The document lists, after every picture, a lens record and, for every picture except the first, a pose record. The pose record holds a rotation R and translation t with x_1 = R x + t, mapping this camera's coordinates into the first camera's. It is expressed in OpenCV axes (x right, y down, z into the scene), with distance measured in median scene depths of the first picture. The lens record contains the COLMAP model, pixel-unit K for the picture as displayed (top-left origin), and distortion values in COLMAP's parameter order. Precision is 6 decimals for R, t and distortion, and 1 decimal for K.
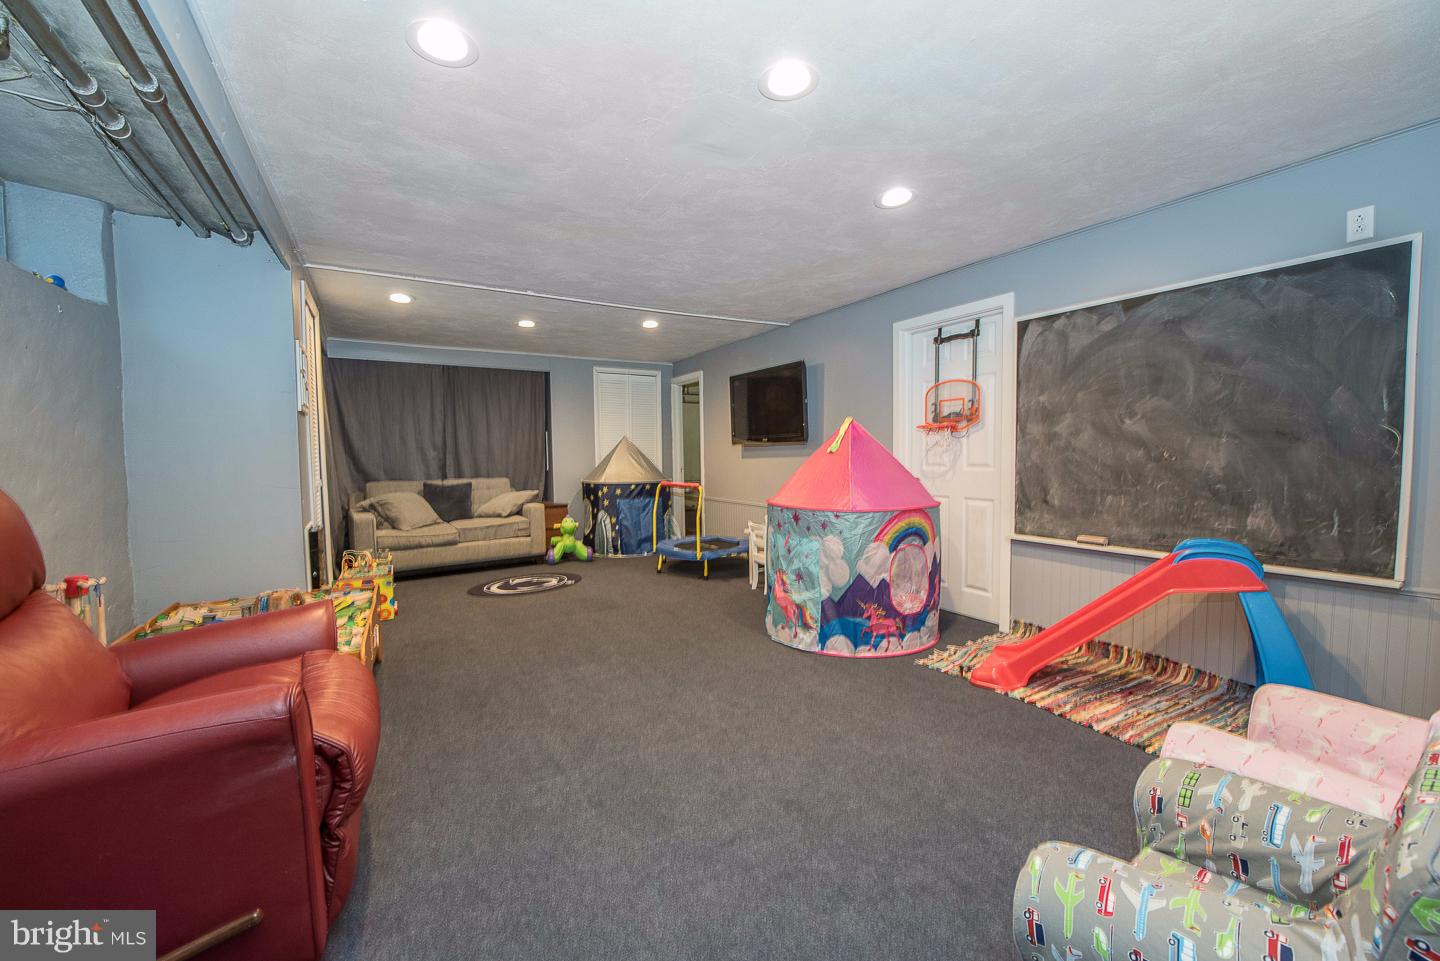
lens RADIAL K [[571.8, 0, 721.2], [0, 571.8, 484.3], [0, 0, 1]] dist [-0.018448, -0.001572]
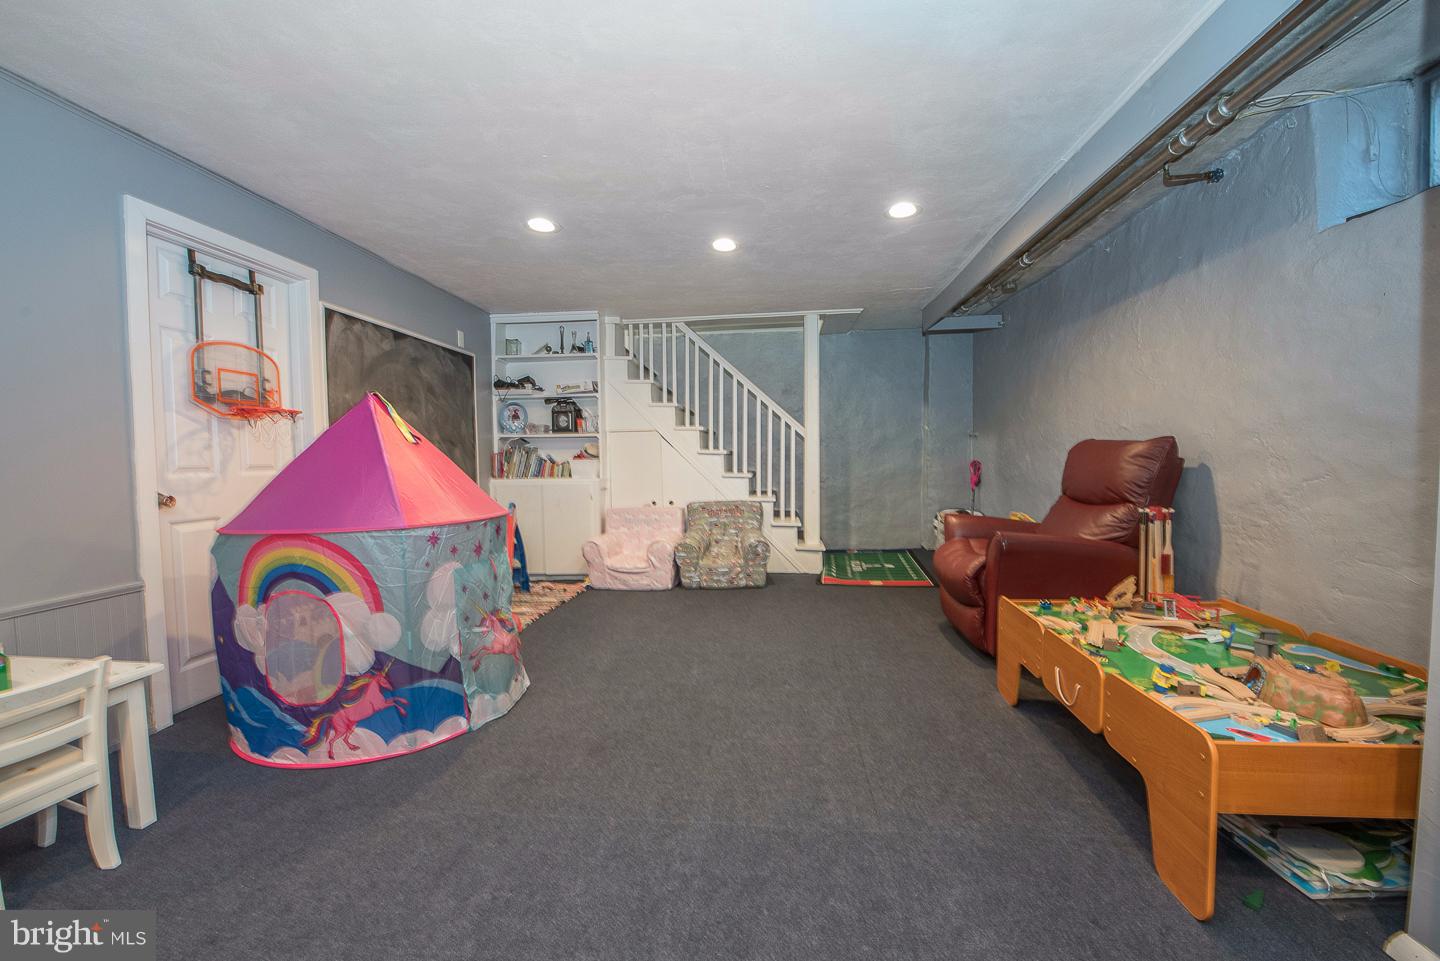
lens RADIAL K [[571.8, 0, 718.9], [0, 571.8, 481.7], [0, 0, 1]] dist [-0.018448, -0.001572]
pose [[-0.813288, -0.010540, 0.581766, -0.522492], [0.049253, 0.995000, 0.086882, -0.055102], [-0.579773, 0.099314, -0.808703, 1.391075]]
